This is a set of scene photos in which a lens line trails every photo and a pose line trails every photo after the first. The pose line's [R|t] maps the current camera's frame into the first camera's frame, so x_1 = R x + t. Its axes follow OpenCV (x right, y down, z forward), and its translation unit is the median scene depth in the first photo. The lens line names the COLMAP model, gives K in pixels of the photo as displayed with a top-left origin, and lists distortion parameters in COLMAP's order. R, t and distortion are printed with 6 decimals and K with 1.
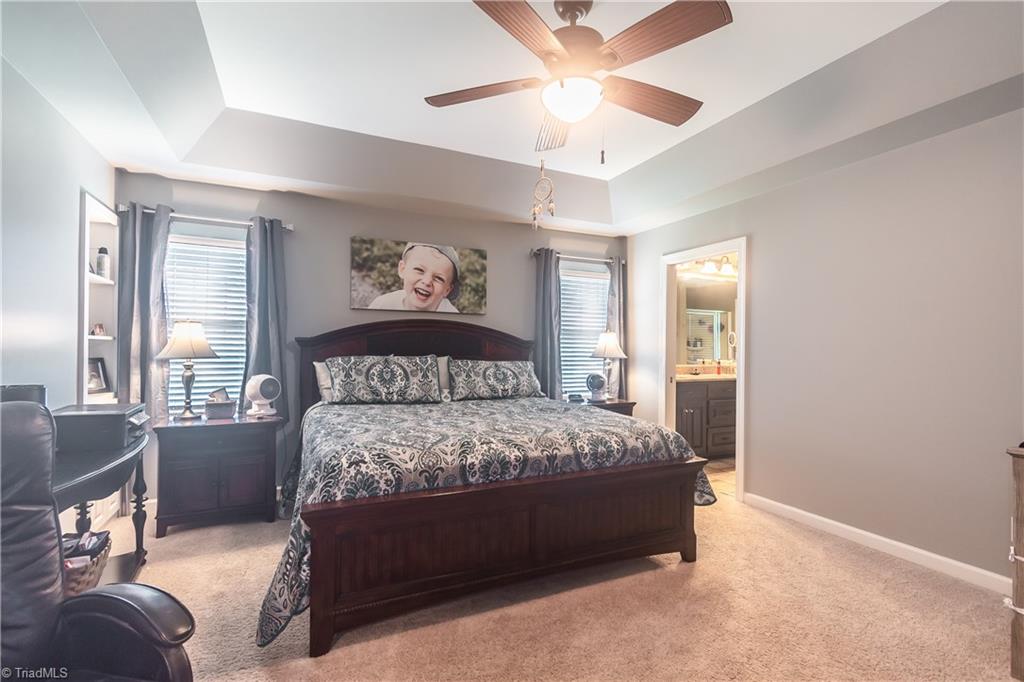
lens RADIAL K [[465.4, 0, 513.3], [0, 465.4, 345.3], [0, 0, 1]] dist [0.000918, -0.000401]
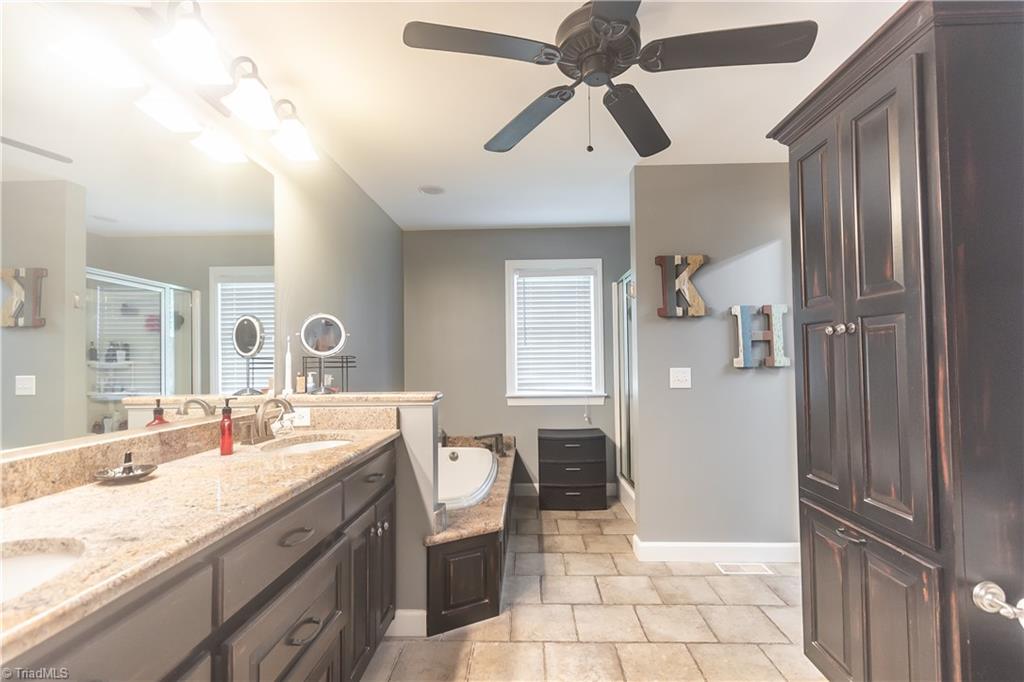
lens RADIAL K [[465.4, 0, 513.3], [0, 465.4, 345.3], [0, 0, 1]] dist [0.000918, -0.000401]
pose [[0.454995, 0.017113, 0.890330, 0.162775], [0.009651, 0.999662, -0.024146, 0.002535], [-0.890442, 0.019579, 0.454676, 0.440744]]
